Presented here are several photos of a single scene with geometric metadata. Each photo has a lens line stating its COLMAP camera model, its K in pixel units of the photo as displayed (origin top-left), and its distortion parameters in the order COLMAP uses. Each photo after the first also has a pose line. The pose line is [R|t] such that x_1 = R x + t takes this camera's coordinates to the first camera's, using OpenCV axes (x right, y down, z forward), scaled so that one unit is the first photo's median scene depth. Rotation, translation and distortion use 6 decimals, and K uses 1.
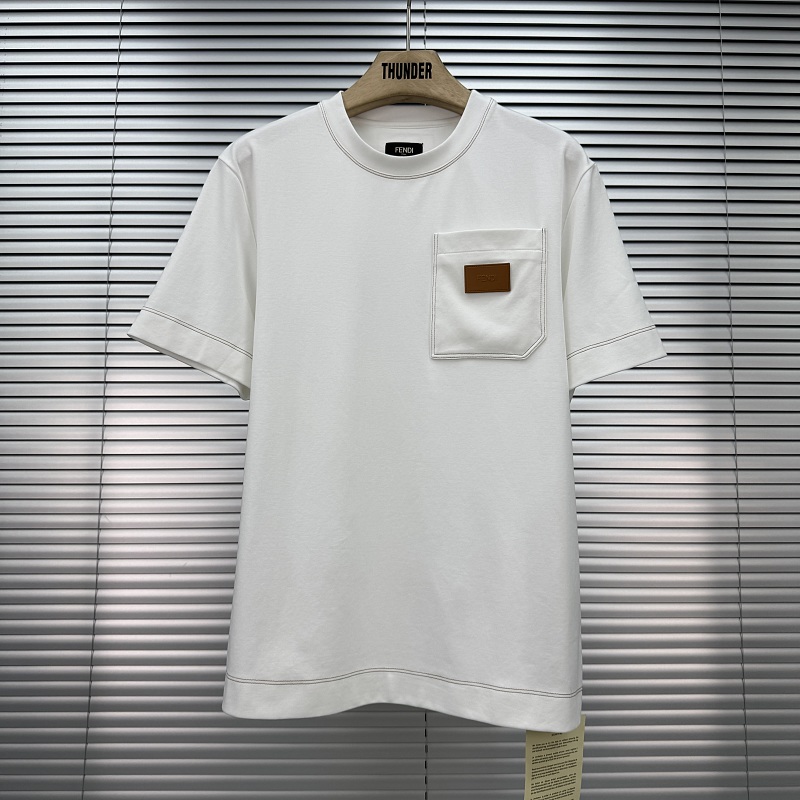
lens RADIAL K [[677.0, 0, 389.0], [0, 677.0, 399.9], [0, 0, 1]] dist [0.049484, -0.075339]
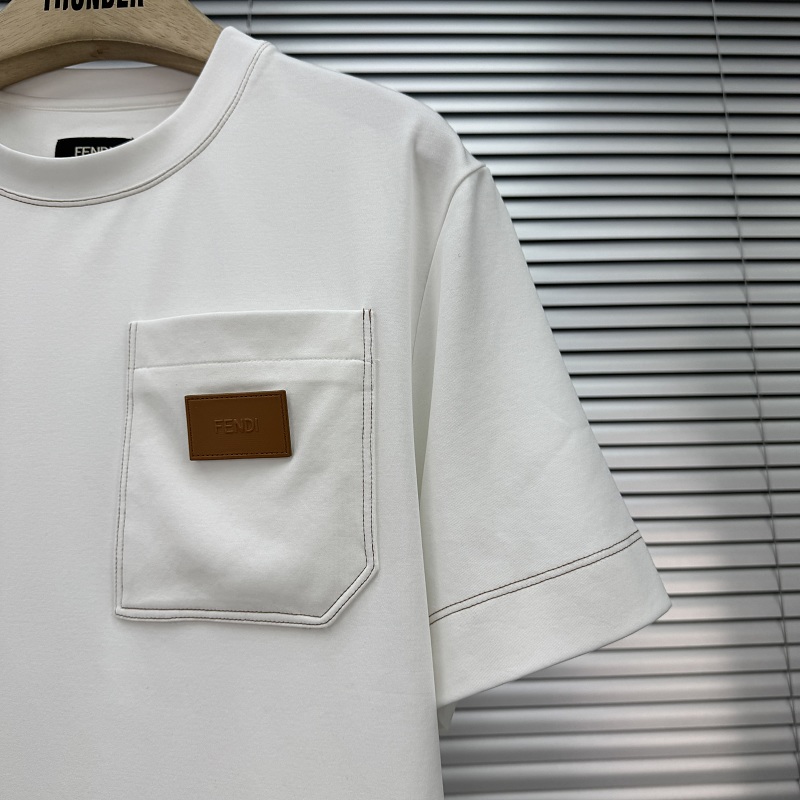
lens RADIAL K [[670.4, 0, 400.0], [0, 670.4, 400.0], [0, 0, 1]] dist [0.050806, -0.076019]
pose [[0.999374, -0.020140, 0.029080, 0.232352], [0.023398, 0.992921, -0.116451, -0.144171], [-0.026528, 0.117059, 0.992771, 0.582361]]
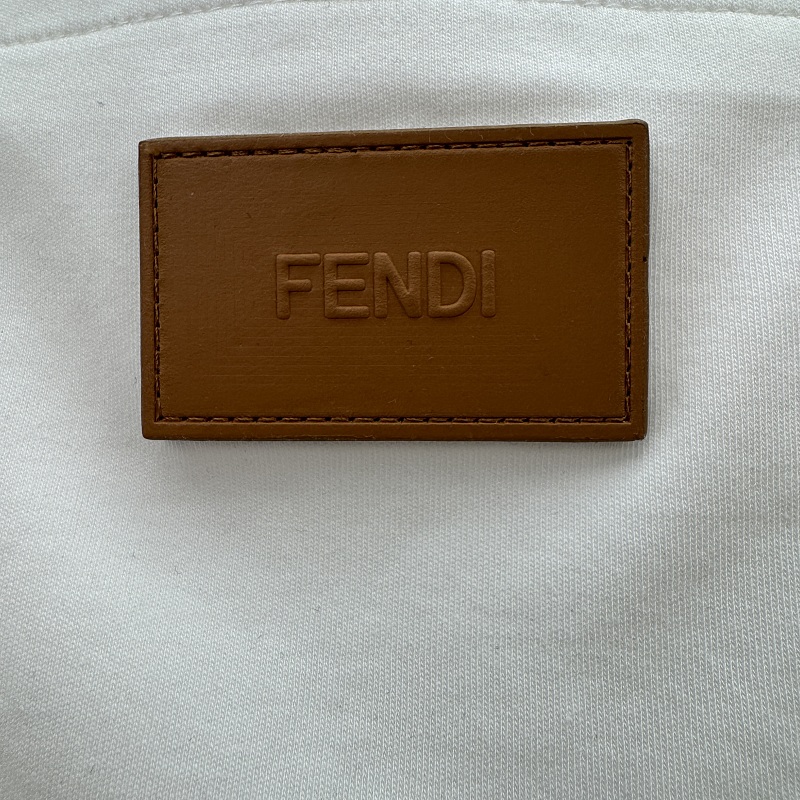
lens RADIAL K [[677.6, 0, 401.7], [0, 677.6, 348.5], [0, 0, 1]] dist [-0.008737, -0.005122]
pose [[0.982964, 0.032284, 0.180941, 0.129933], [-0.002649, 0.986839, -0.161683, -0.156144], [-0.183780, 0.158450, 0.970113, 0.910934]]
